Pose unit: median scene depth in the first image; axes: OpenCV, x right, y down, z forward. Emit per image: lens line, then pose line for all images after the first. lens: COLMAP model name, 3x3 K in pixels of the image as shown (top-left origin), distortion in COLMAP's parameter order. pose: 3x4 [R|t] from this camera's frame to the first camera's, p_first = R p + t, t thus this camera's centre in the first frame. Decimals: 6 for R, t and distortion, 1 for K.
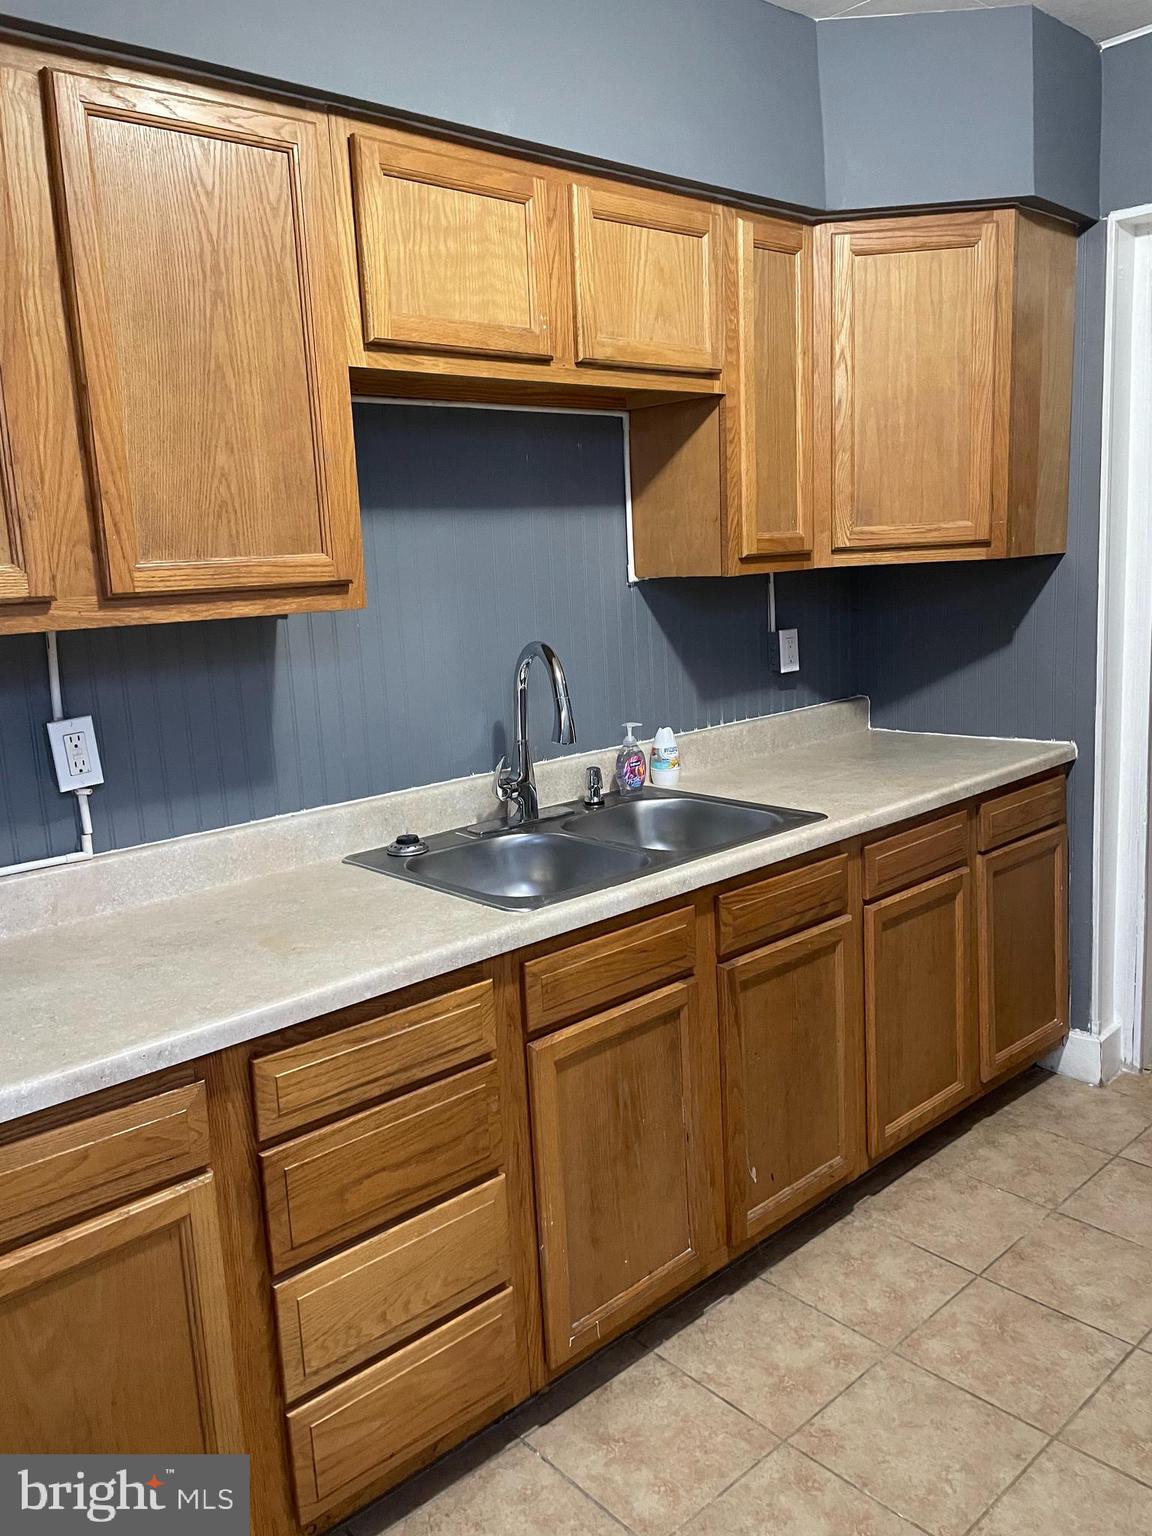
lens RADIAL K [[1157.1, 0, 575.6], [0, 1157.1, 768.0], [0, 0, 1]] dist [0.034822, -0.041810]
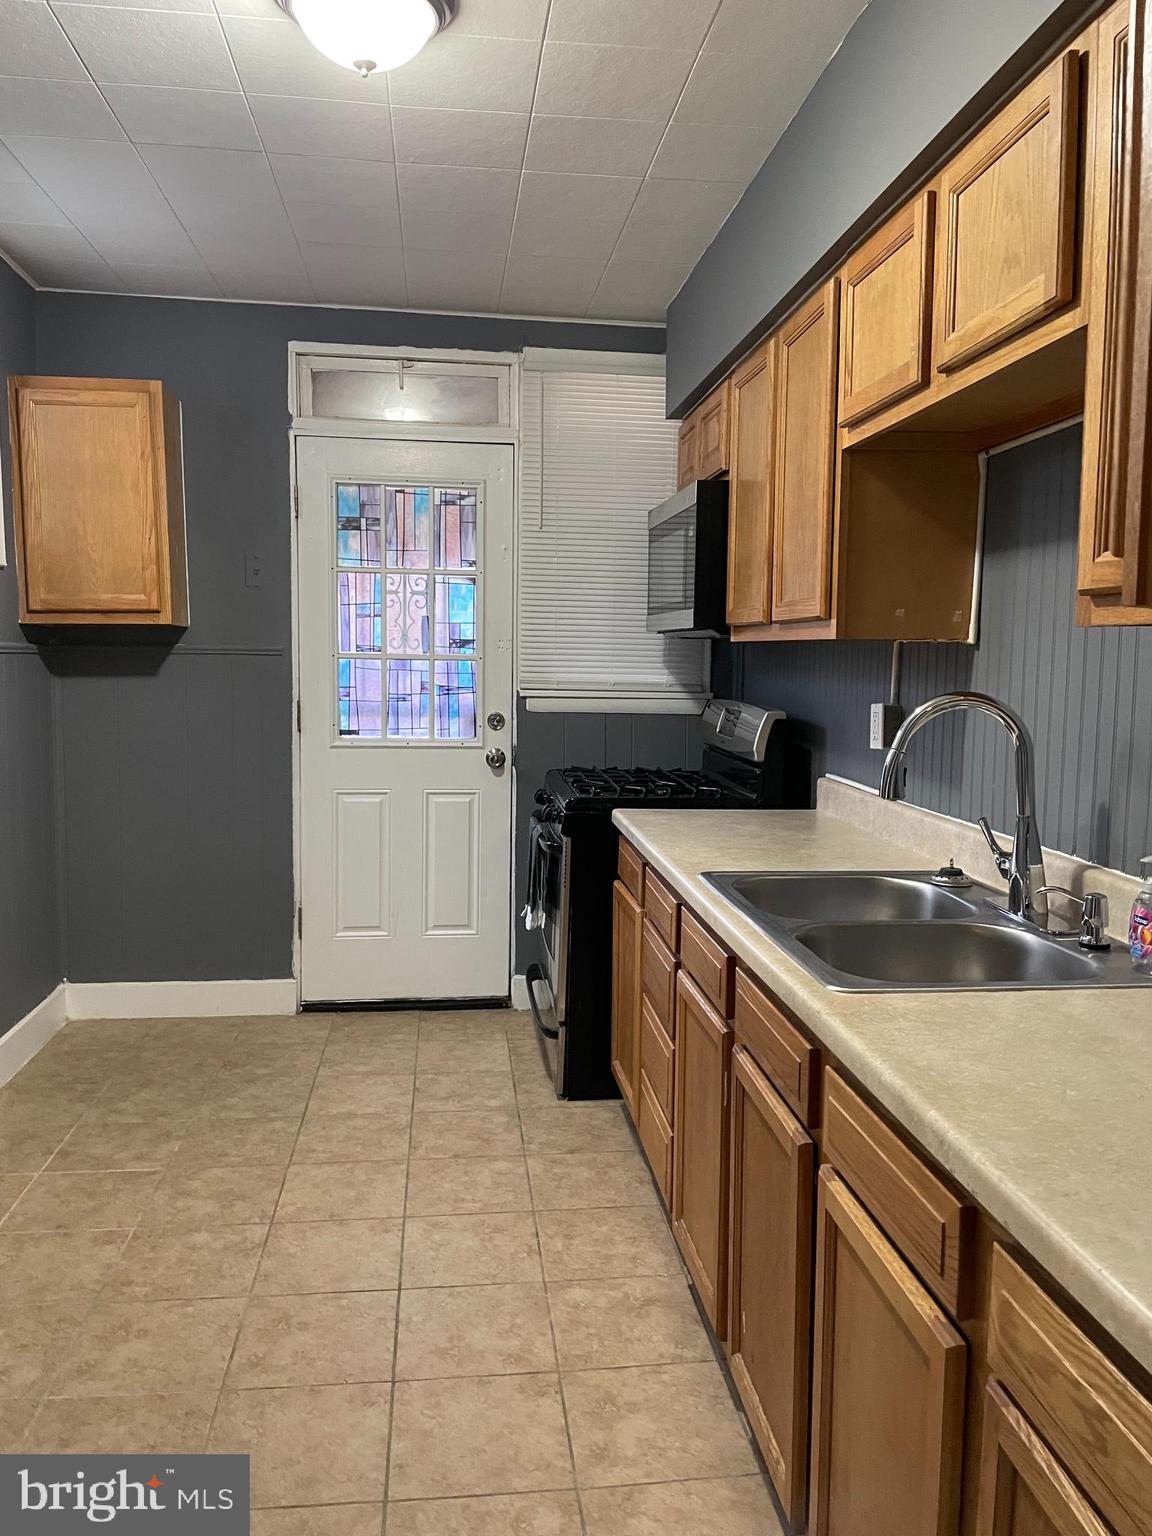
lens RADIAL K [[1157.1, 0, 585.8], [0, 1157.1, 763.1], [0, 0, 1]] dist [0.034822, -0.041810]
pose [[-0.569738, 0.122113, -0.812703, 0.757705], [-0.134274, 0.961779, 0.238644, -0.202142], [0.810783, 0.245090, -0.531566, 1.102800]]
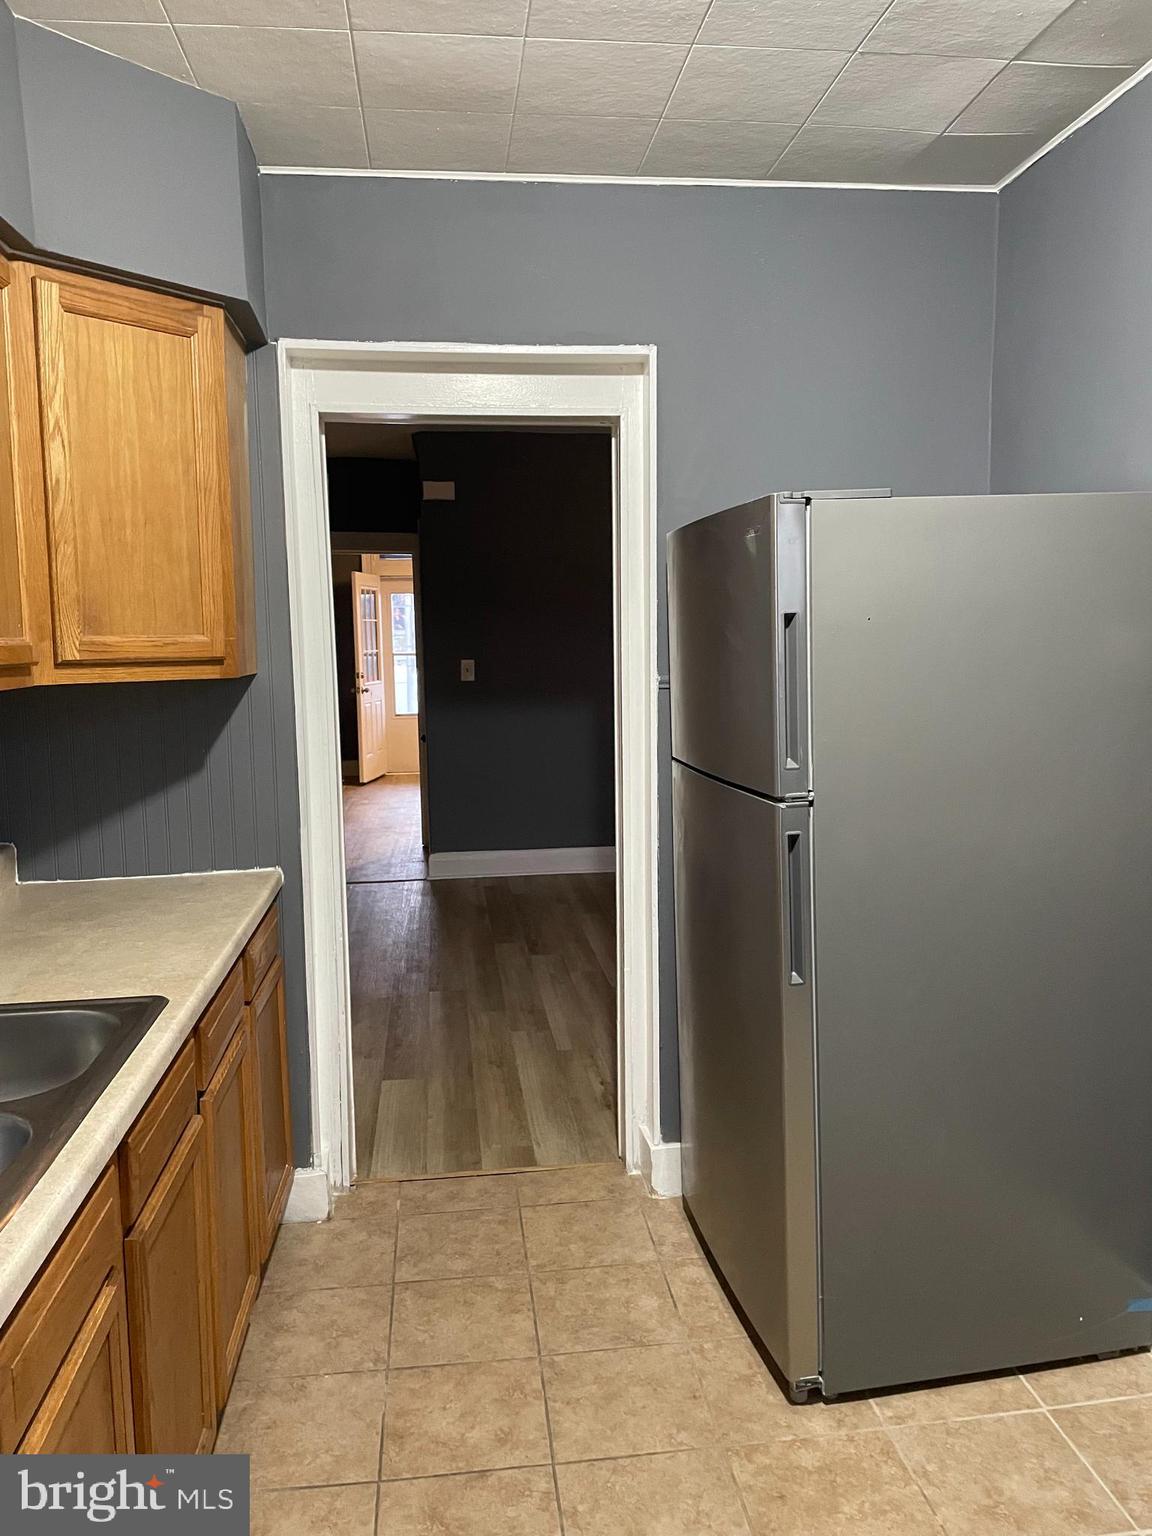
lens RADIAL K [[1157.1, 0, 577.9], [0, 1157.1, 767.7], [0, 0, 1]] dist [0.034822, -0.041810]
pose [[0.573911, -0.047928, 0.817514, -0.236805], [0.130990, 0.990805, -0.033870, -0.045177], [-0.808374, 0.126524, 0.574912, 0.273071]]
